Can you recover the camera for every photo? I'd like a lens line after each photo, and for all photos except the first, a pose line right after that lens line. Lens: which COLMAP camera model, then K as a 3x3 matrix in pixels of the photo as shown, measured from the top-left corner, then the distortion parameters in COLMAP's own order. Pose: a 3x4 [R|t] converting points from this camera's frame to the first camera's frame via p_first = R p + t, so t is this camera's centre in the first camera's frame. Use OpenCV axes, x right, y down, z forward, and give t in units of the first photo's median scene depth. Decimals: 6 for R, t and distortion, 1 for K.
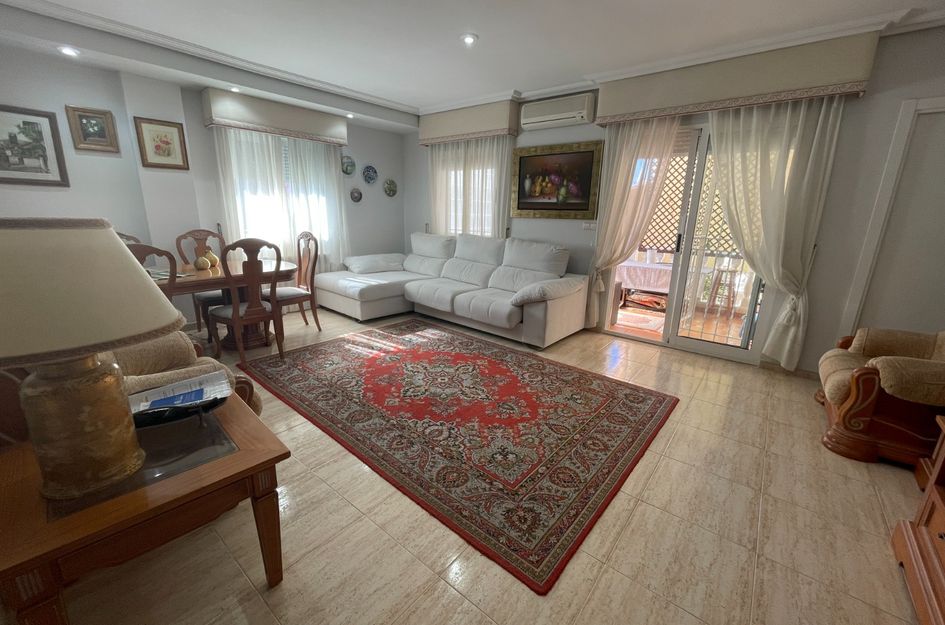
lens RADIAL K [[382.6, 0, 468.8], [0, 382.6, 310.0], [0, 0, 1]] dist [0.000535, -0.000080]
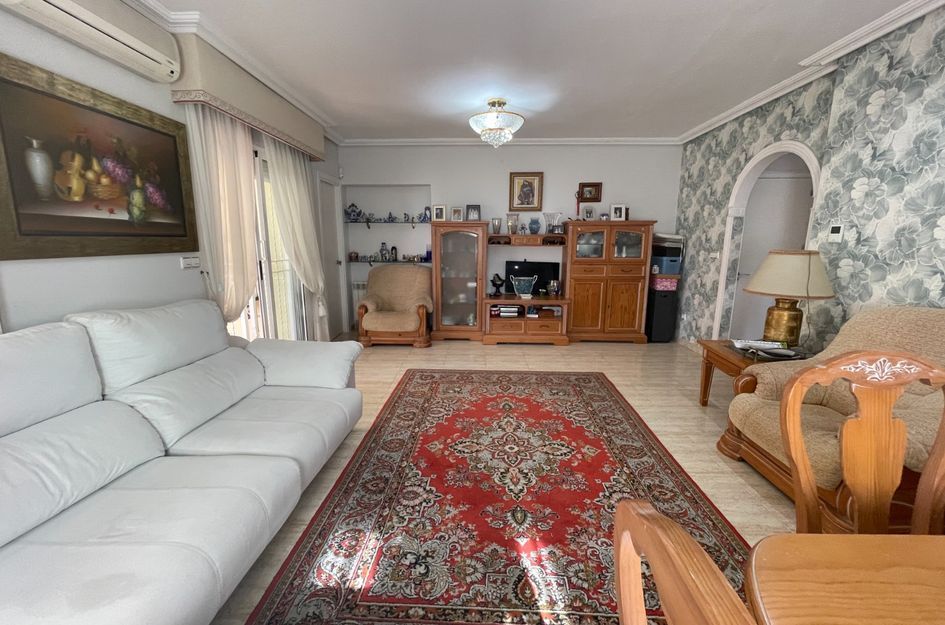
lens RADIAL K [[382.6, 0, 468.8], [0, 382.6, 310.0], [0, 0, 1]] dist [0.000535, -0.000080]
pose [[-0.619018, -0.170551, 0.766635, -0.503521], [0.179097, 0.919763, 0.349229, -0.334803], [-0.764684, 0.353481, -0.538805, 1.206656]]
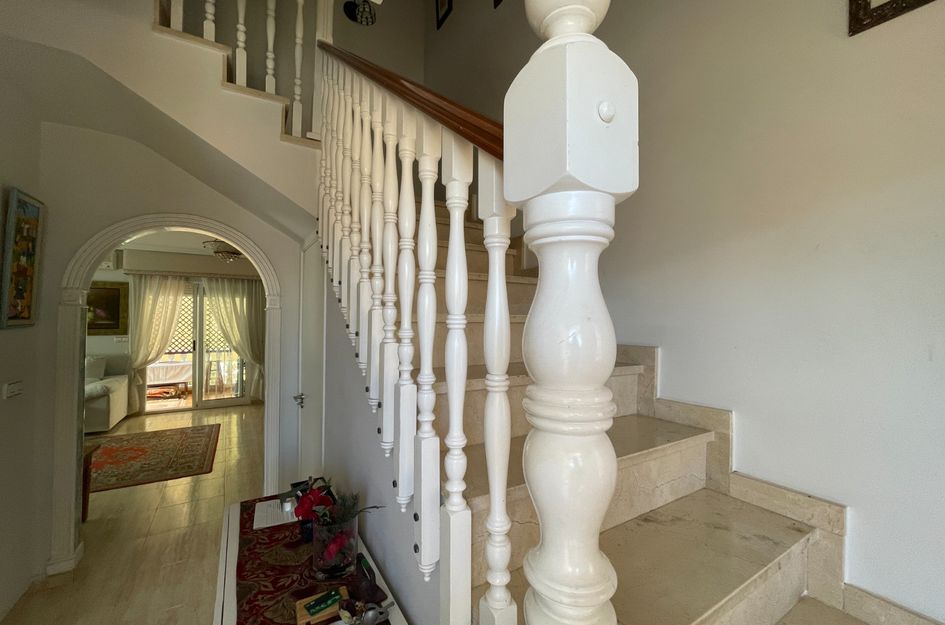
lens RADIAL K [[382.6, 0, 468.8], [0, 382.6, 310.0], [0, 0, 1]] dist [0.000535, -0.000080]
pose [[0.321239, -0.002304, 0.946995, -0.694786], [0.244515, 0.966290, -0.080593, 0.111941], [-0.914887, 0.257445, 0.310974, -0.710453]]
